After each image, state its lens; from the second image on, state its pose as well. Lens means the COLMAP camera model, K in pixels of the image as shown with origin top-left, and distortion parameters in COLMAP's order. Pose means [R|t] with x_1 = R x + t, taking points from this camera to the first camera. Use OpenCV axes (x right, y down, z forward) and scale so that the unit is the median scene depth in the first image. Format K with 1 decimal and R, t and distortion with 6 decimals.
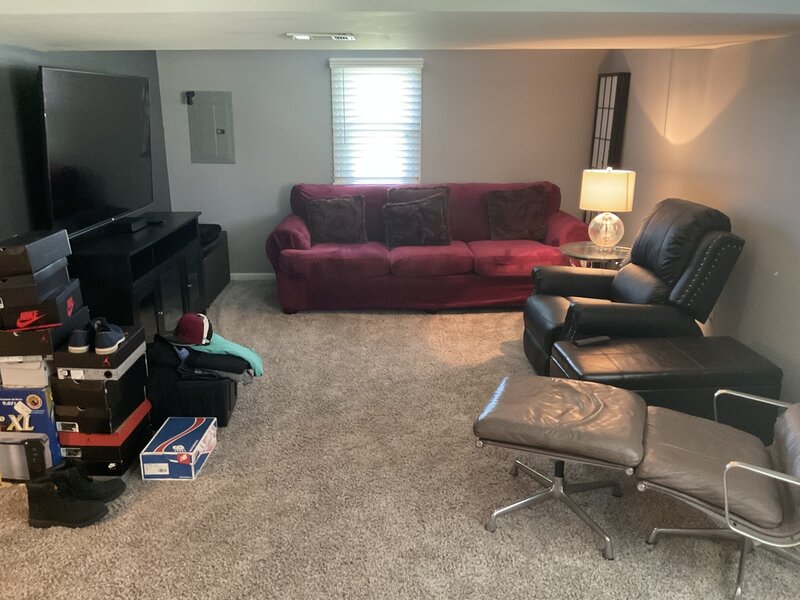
lens RADIAL K [[652.7, 0, 405.1], [0, 652.7, 299.4], [0, 0, 1]] dist [0.076632, -0.153529]
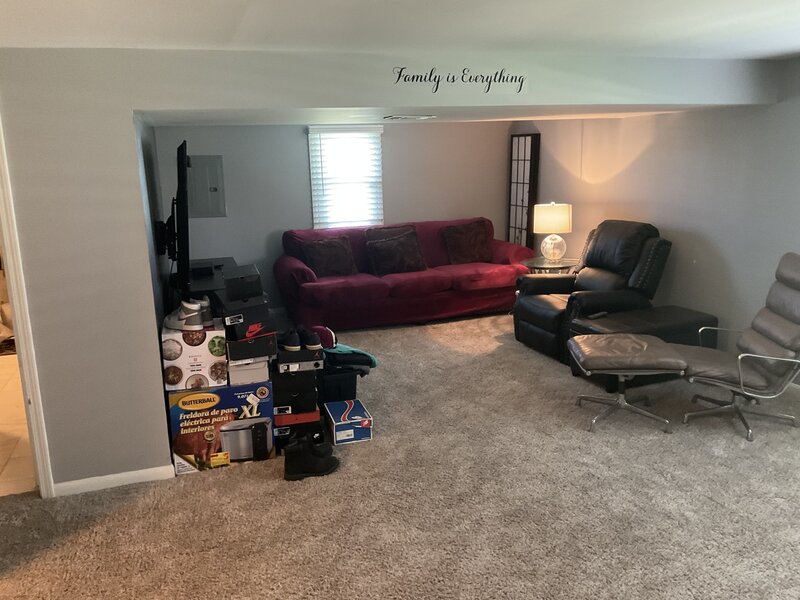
lens RADIAL K [[652.7, 0, 398.5], [0, 652.7, 296.0], [0, 0, 1]] dist [0.076632, -0.153529]
pose [[0.956700, -0.087596, 0.277582, -0.416924], [0.109100, 0.992035, -0.062964, 0.048796], [-0.269855, 0.090522, 0.958637, -0.225610]]
